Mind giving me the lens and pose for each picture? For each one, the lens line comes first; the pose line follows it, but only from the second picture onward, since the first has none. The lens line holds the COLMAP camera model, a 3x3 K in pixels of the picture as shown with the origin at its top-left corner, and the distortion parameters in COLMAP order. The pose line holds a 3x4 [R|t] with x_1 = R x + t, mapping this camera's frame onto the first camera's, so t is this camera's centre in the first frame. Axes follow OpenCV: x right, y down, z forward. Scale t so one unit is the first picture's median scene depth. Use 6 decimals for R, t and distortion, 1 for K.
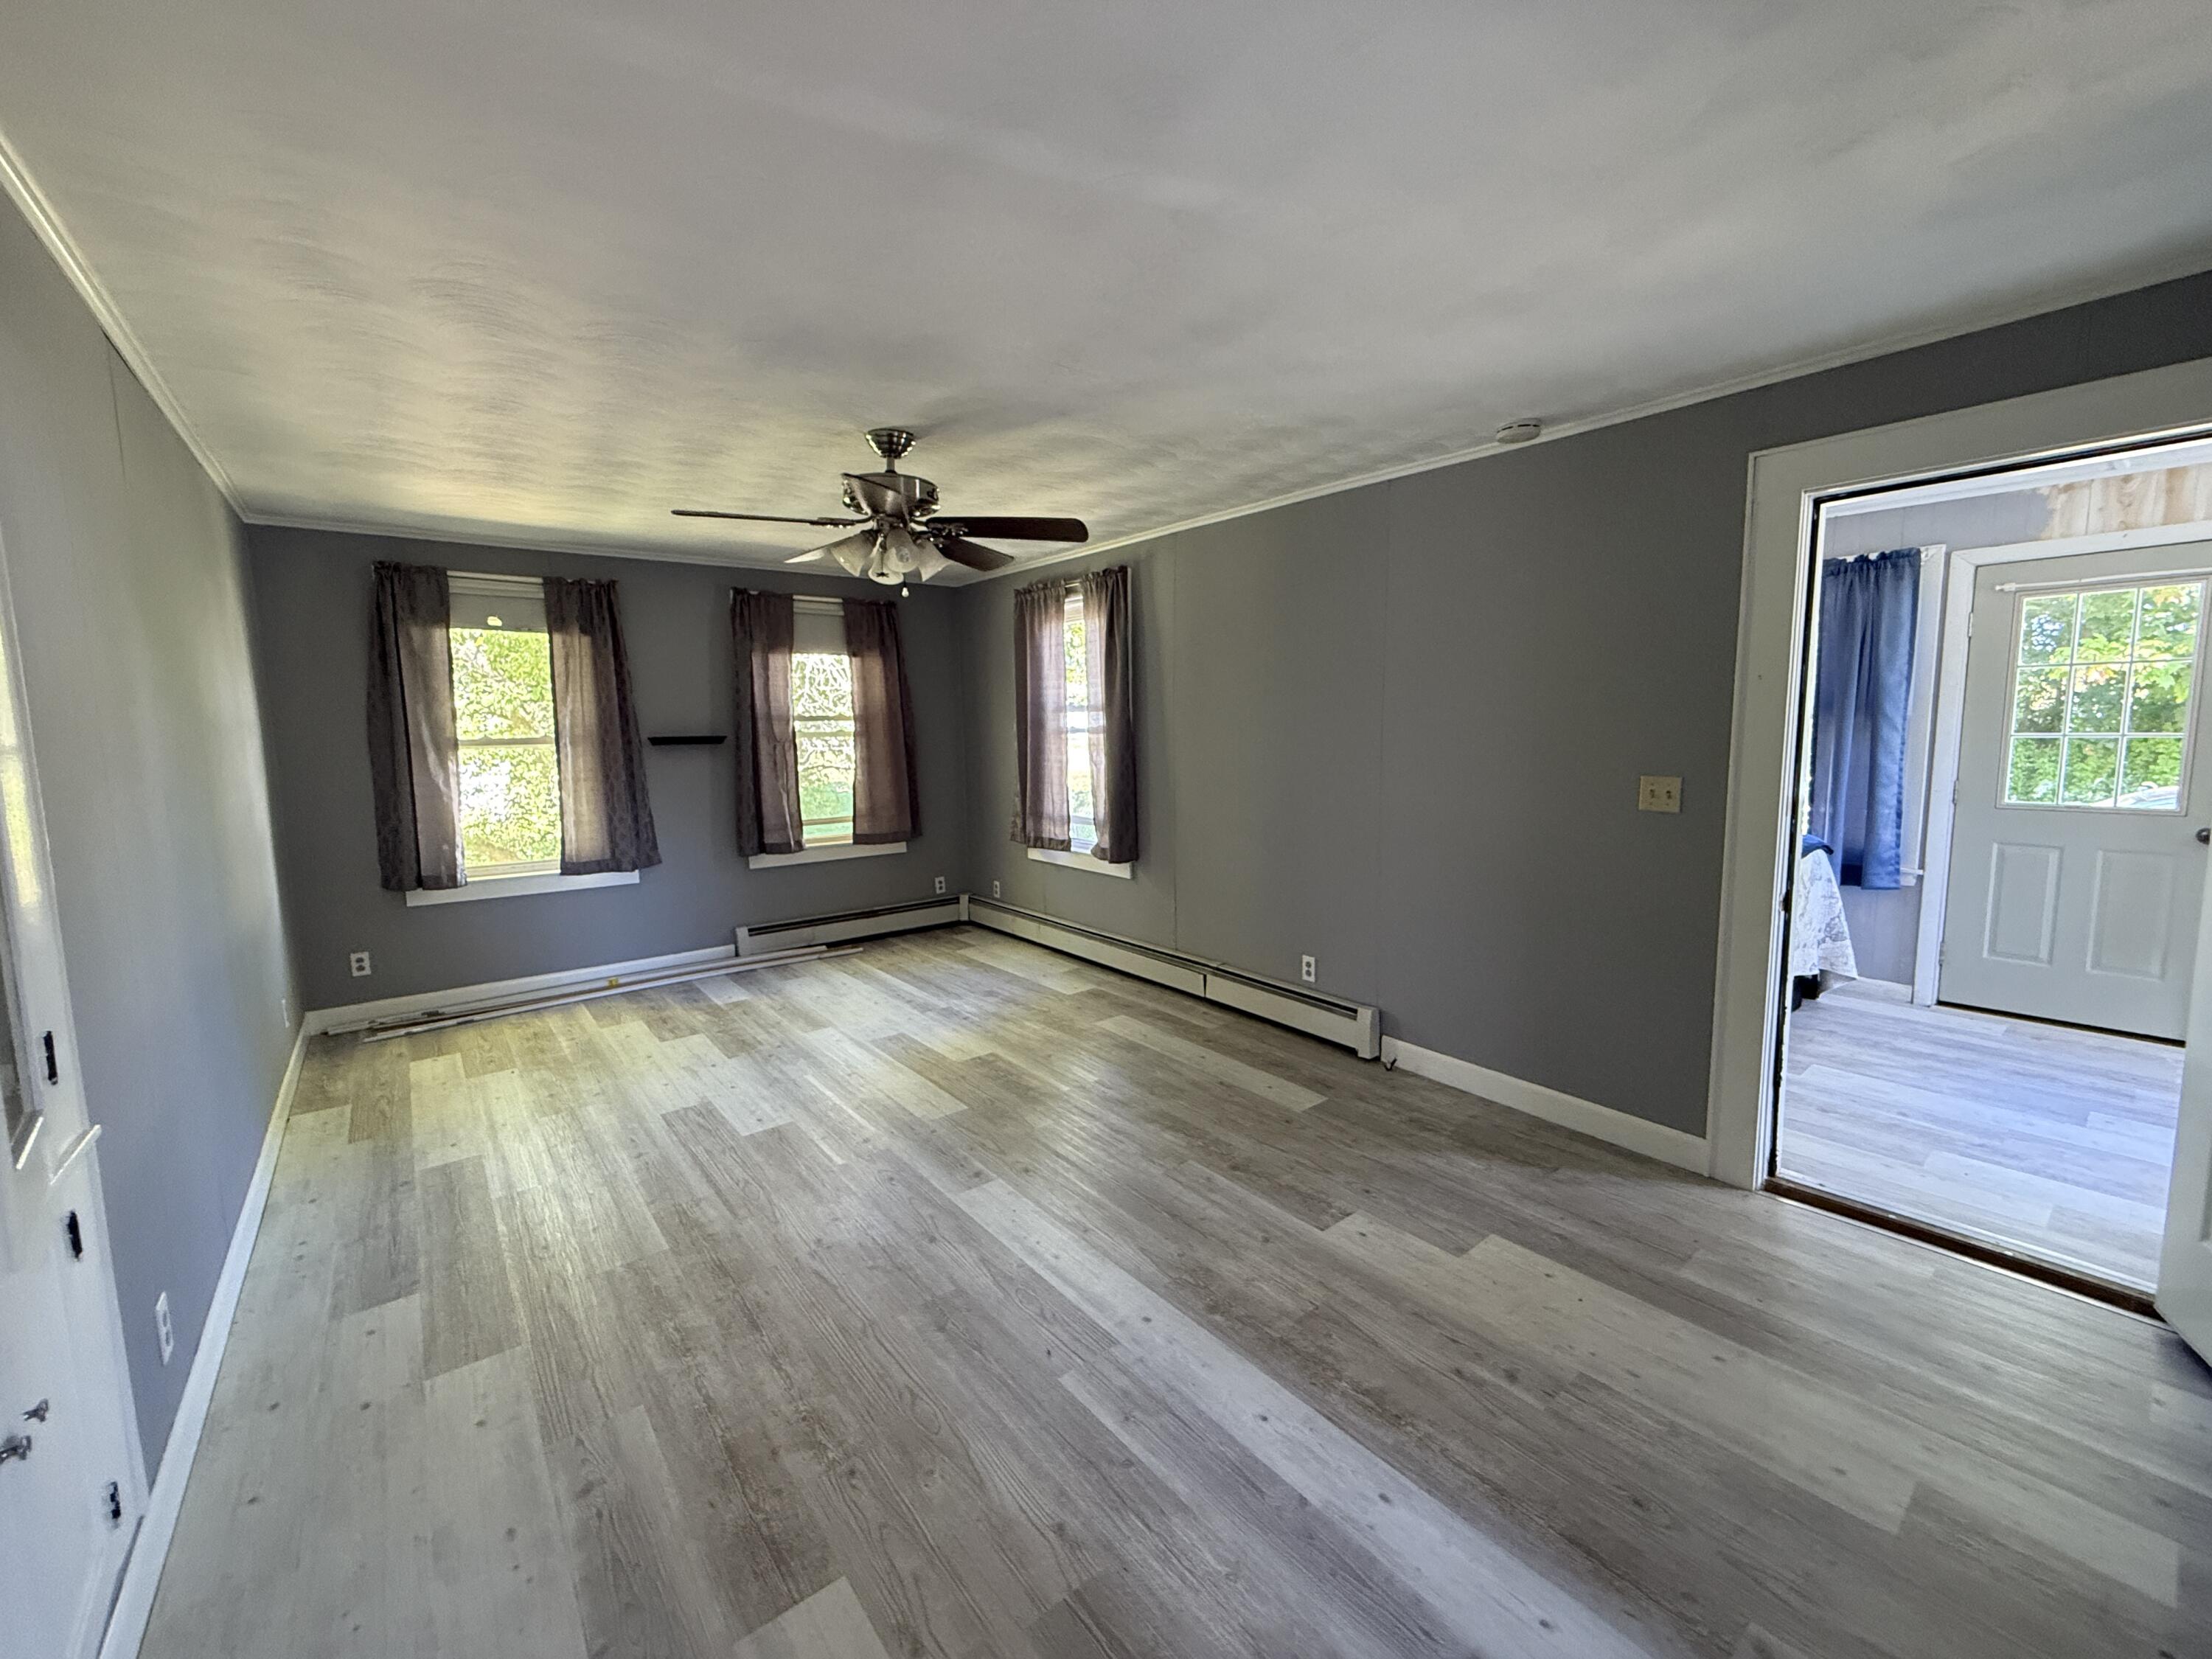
lens RADIAL K [[882.5, 0, 1101.6], [0, 882.5, 825.4], [0, 0, 1]] dist [-0.001326, 0.000229]
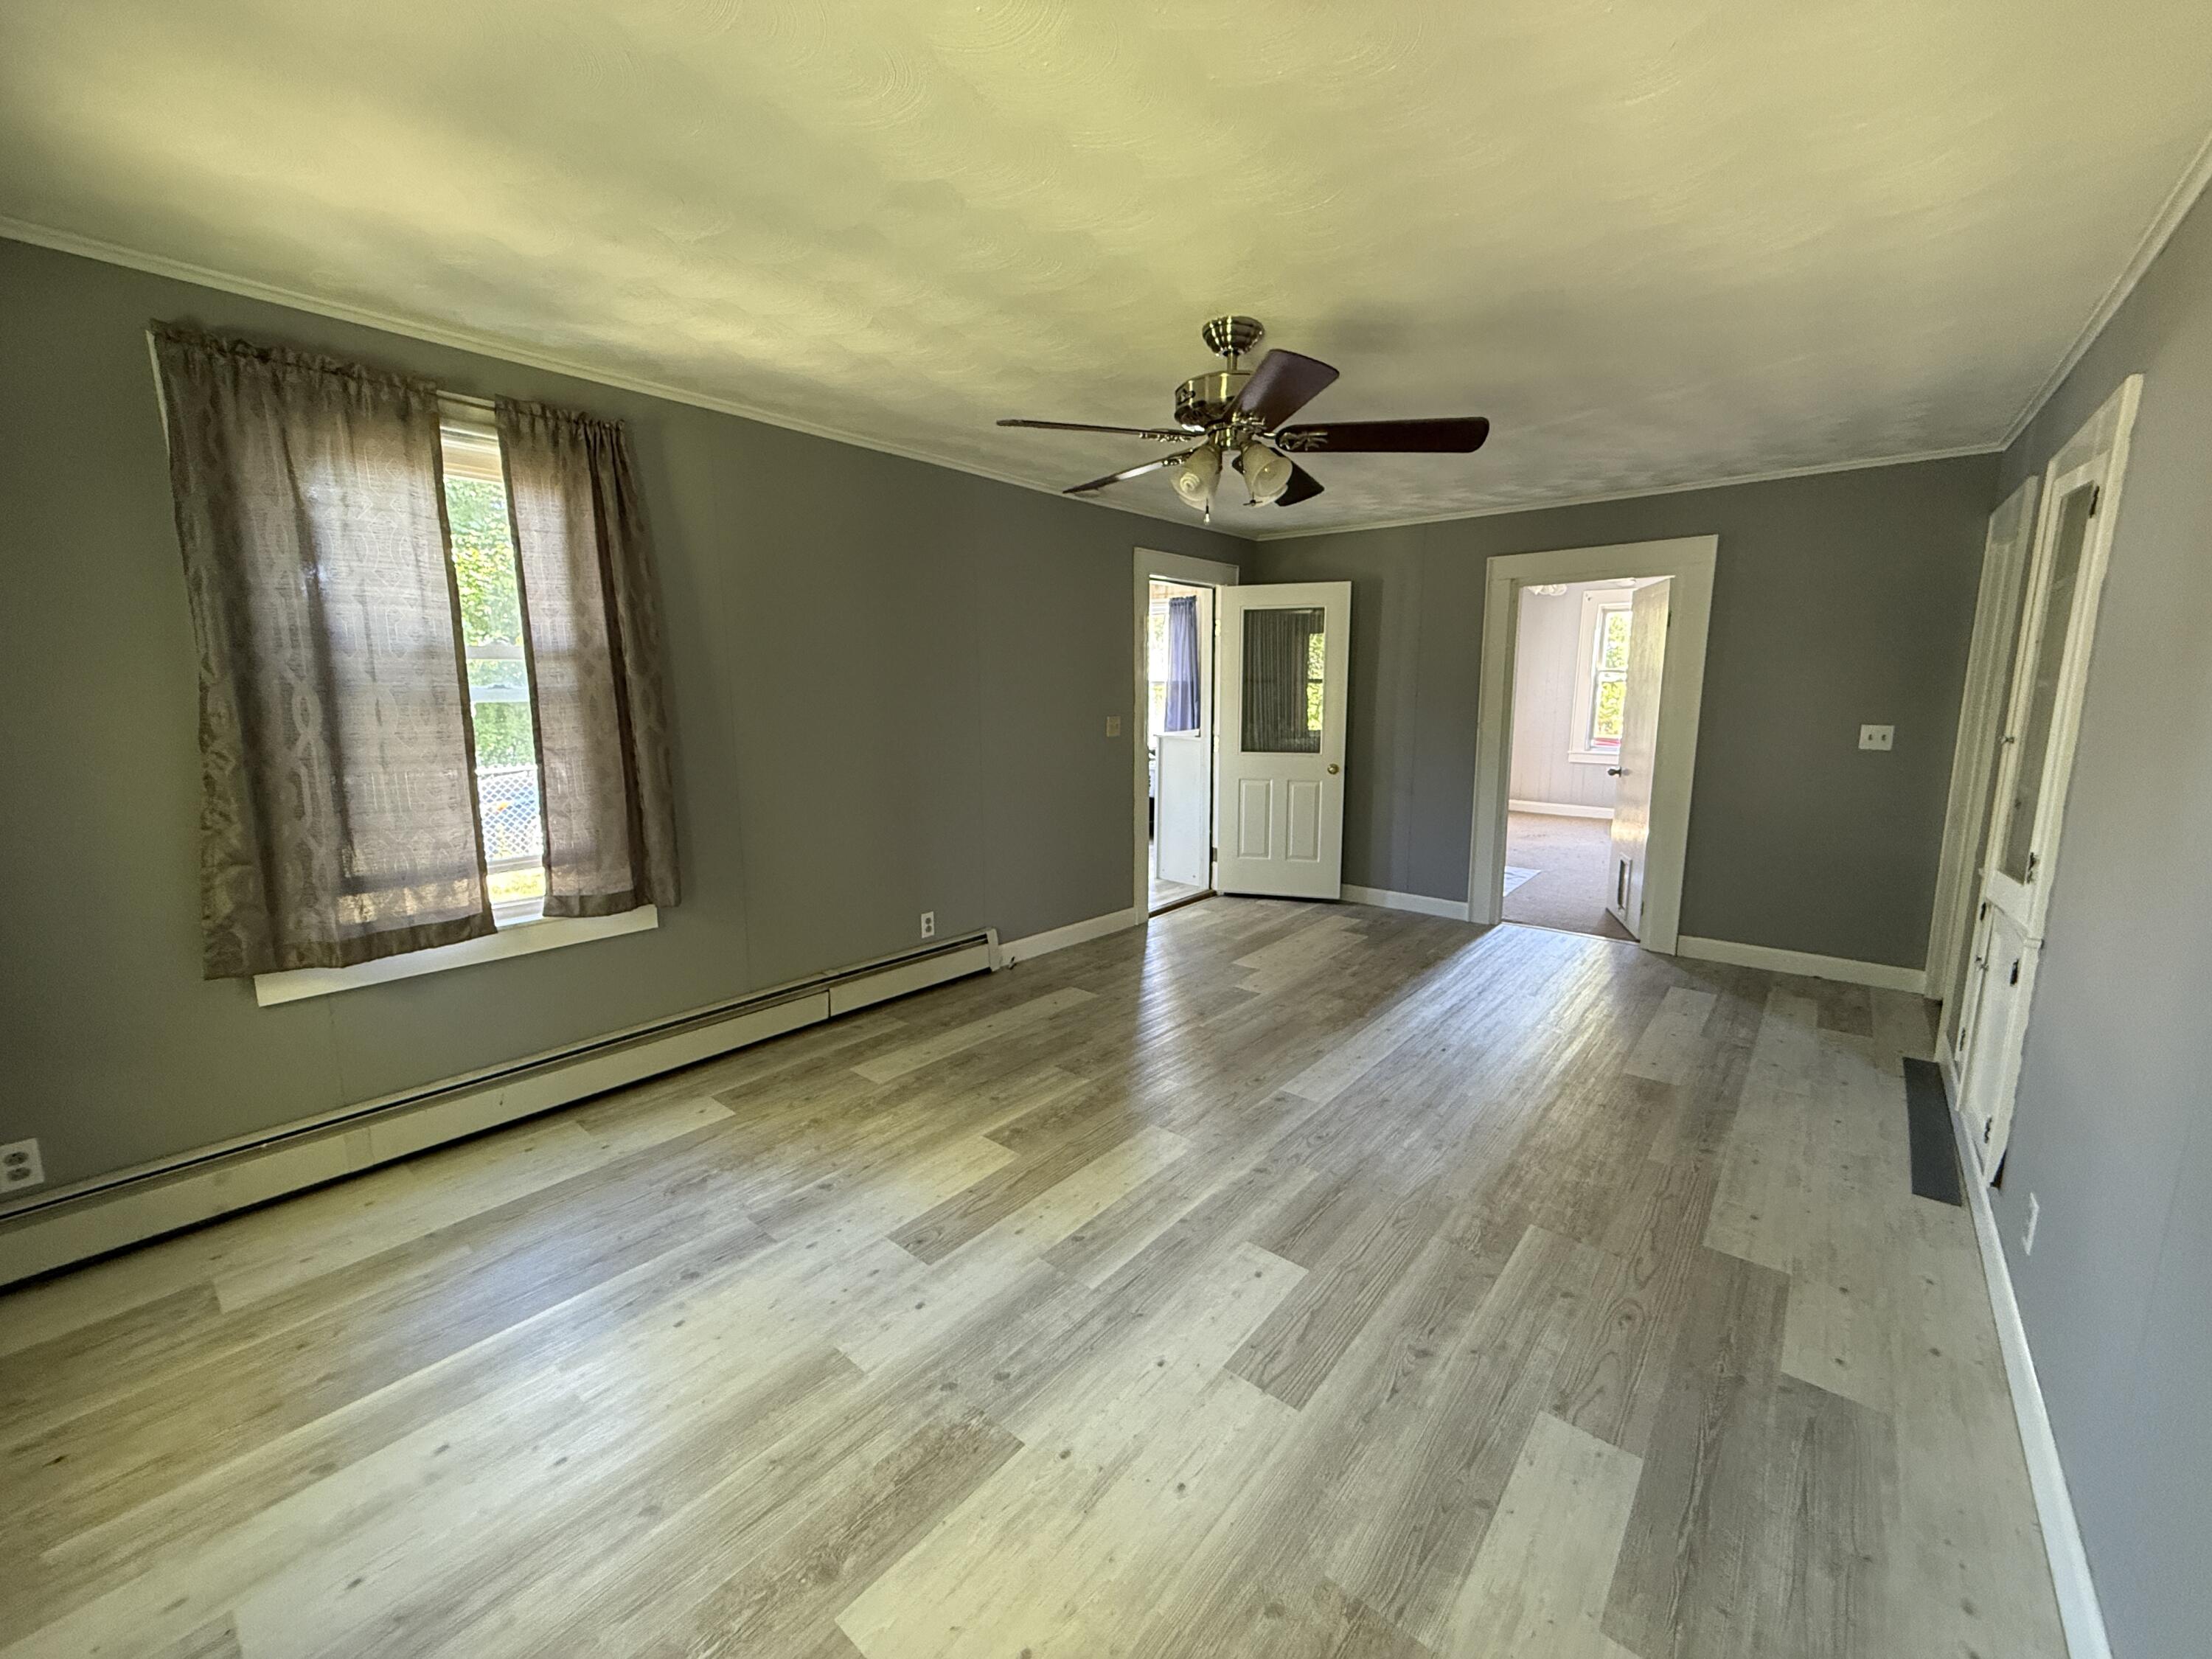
lens RADIAL K [[882.5, 0, 1101.6], [0, 882.5, 825.4], [0, 0, 1]] dist [-0.001326, 0.000229]
pose [[-0.196873, -0.144000, 0.969796, -0.719336], [0.113982, 0.979086, 0.168518, -0.093025], [-0.973781, 0.143716, -0.176342, 0.885075]]
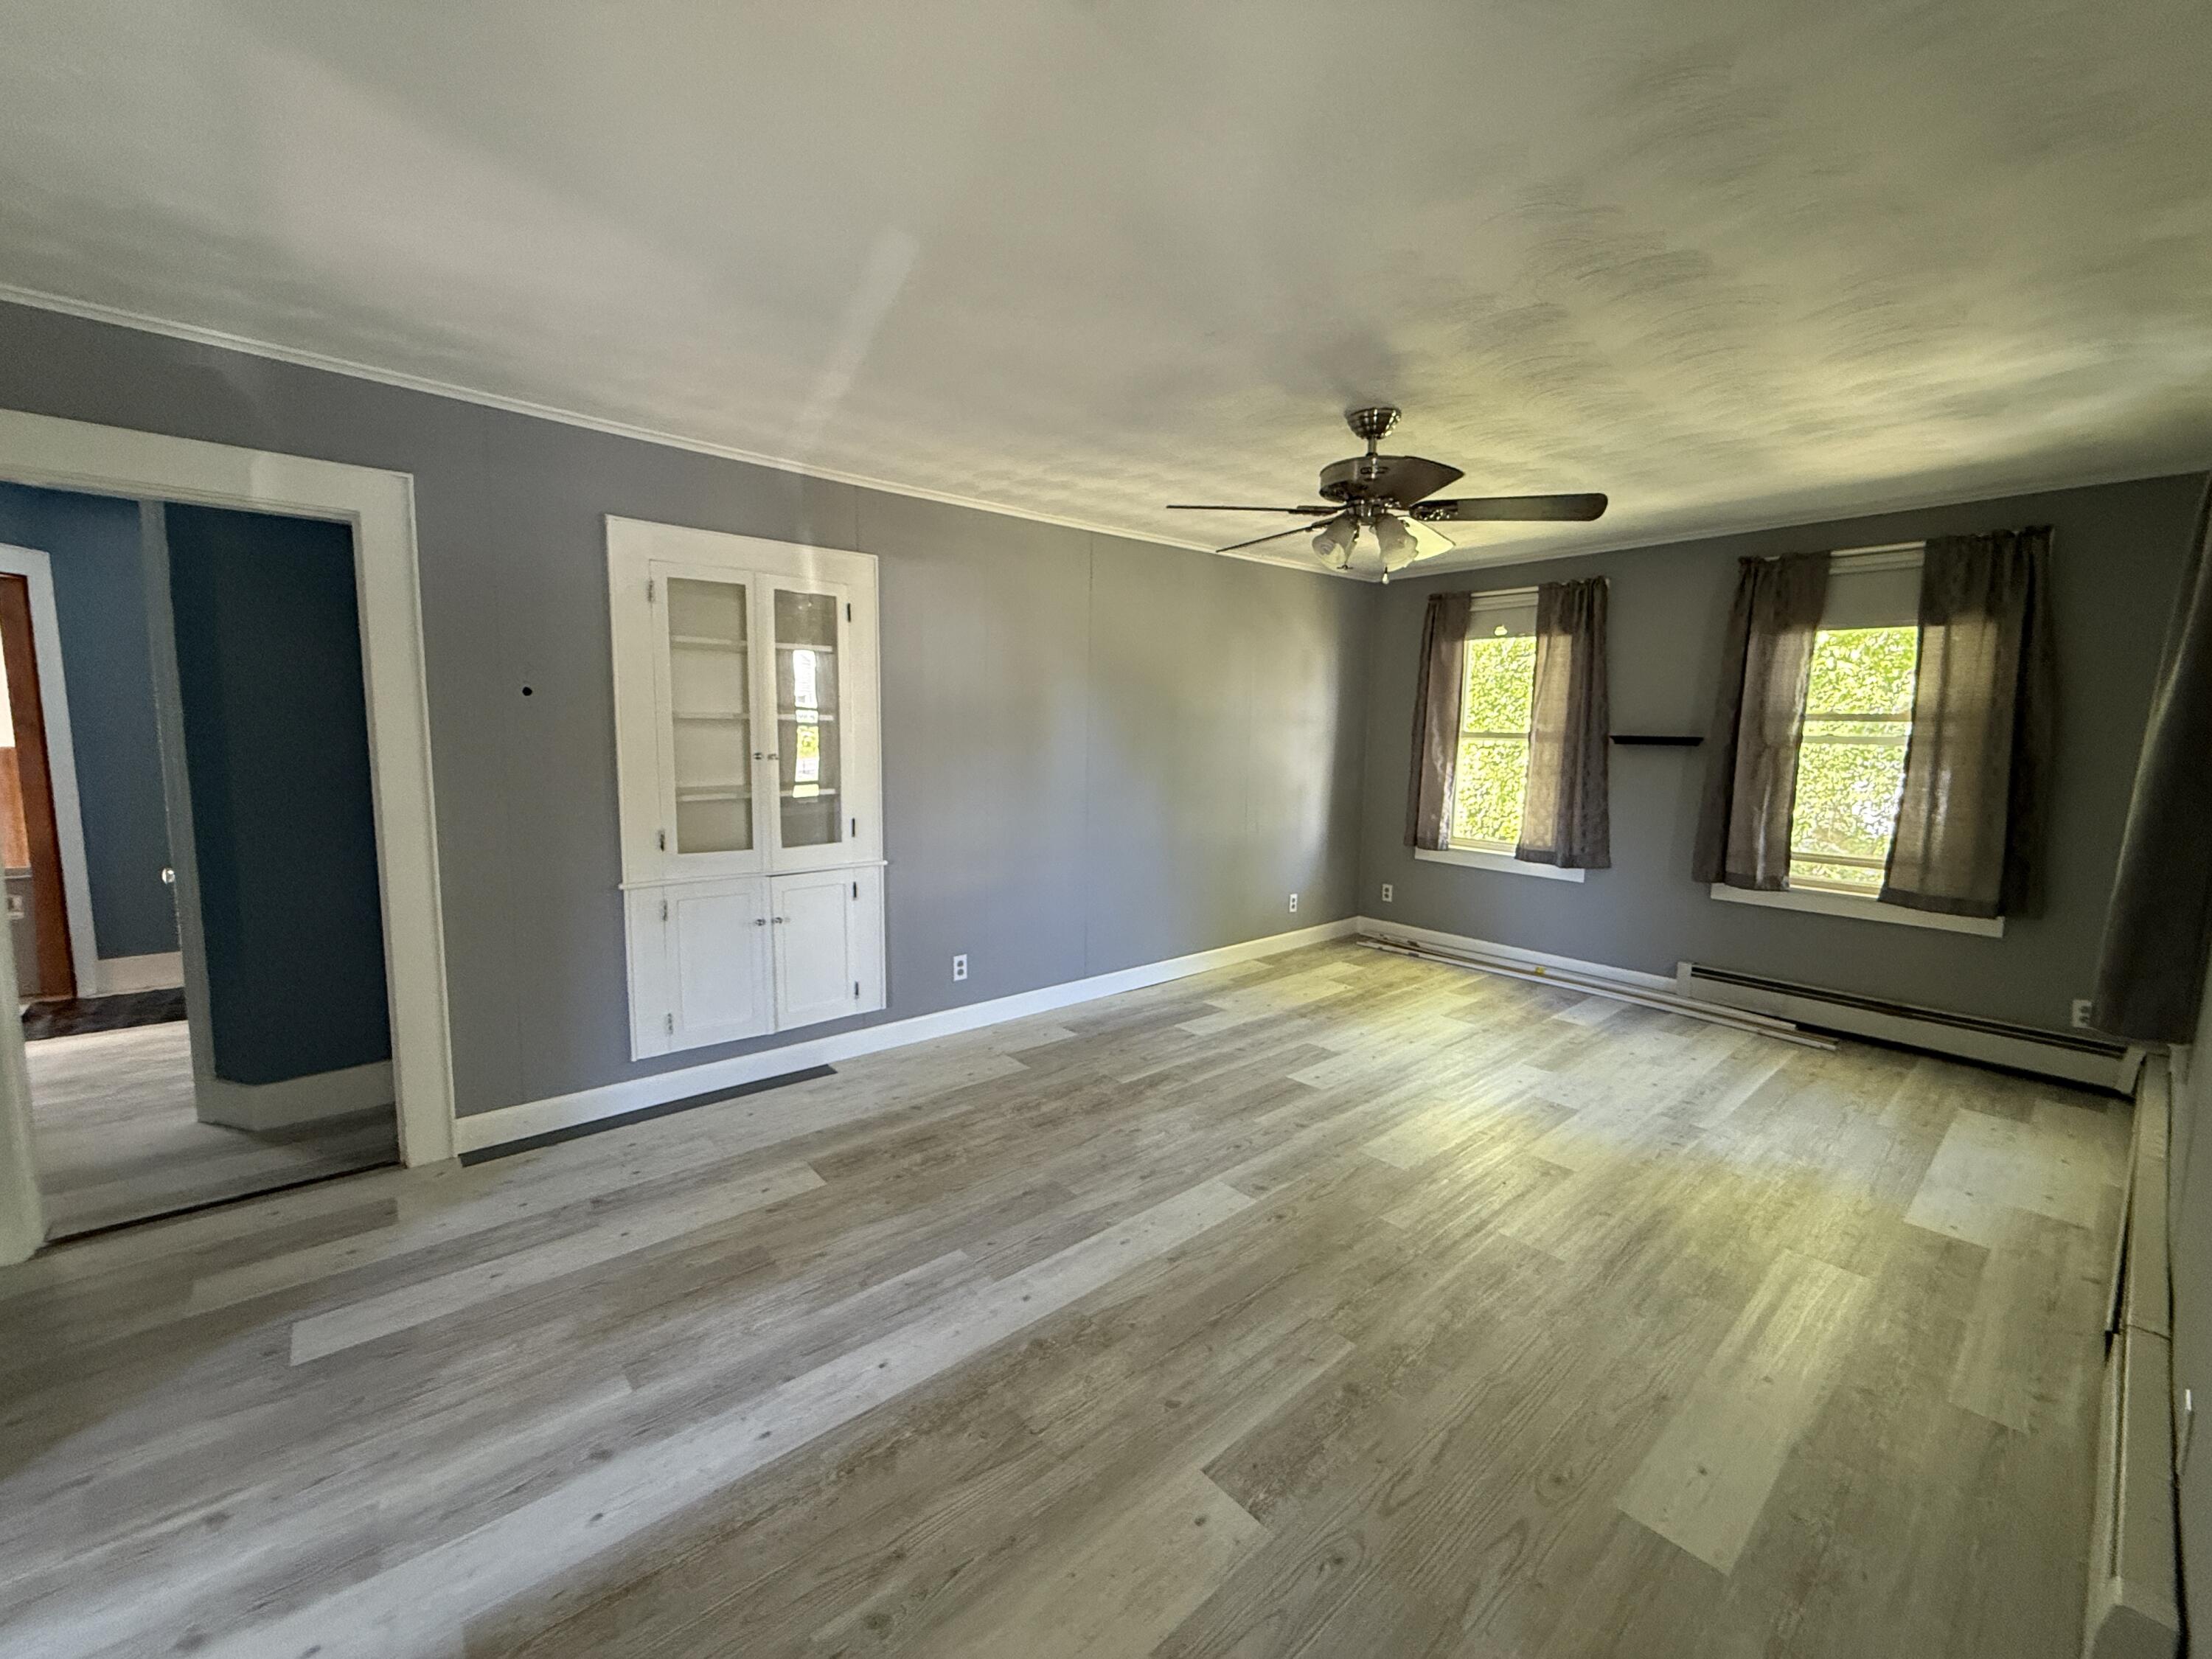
lens RADIAL K [[882.5, 0, 1101.6], [0, 882.5, 825.4], [0, 0, 1]] dist [-0.001326, 0.000229]
pose [[0.029805, 0.128935, -0.991205, 0.494729], [-0.127090, 0.984086, 0.124188, -0.060098], [0.991443, 0.122270, 0.045717, 0.479390]]
